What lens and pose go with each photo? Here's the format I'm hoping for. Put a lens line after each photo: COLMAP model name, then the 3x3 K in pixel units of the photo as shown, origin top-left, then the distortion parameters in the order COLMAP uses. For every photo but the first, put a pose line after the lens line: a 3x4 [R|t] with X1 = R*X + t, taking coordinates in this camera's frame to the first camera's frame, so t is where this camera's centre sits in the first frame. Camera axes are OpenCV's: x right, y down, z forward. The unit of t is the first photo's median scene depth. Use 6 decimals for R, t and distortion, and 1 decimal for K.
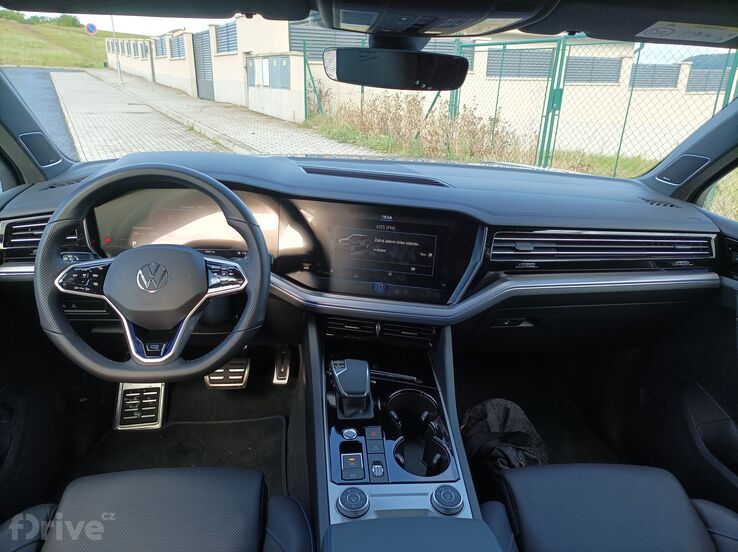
lens RADIAL K [[530.5, 0, 369.0], [0, 530.5, 276.0], [0, 0, 1]] dist [0.007221, -0.000735]
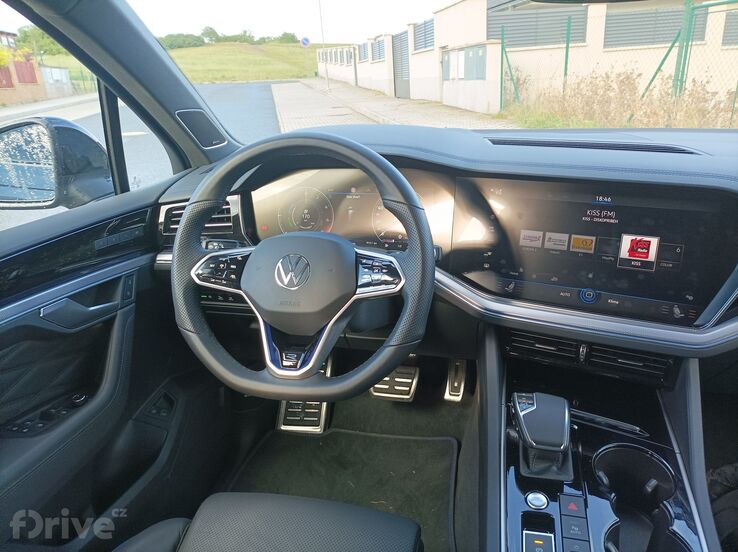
lens RADIAL K [[530.5, 0, 369.0], [0, 530.5, 276.0], [0, 0, 1]] dist [0.007221, -0.000735]
pose [[0.938334, 0.040284, -0.343374, -0.012036], [-0.037836, 0.999188, 0.013828, -0.004426], [0.343652, 0.000016, 0.939097, 0.202803]]
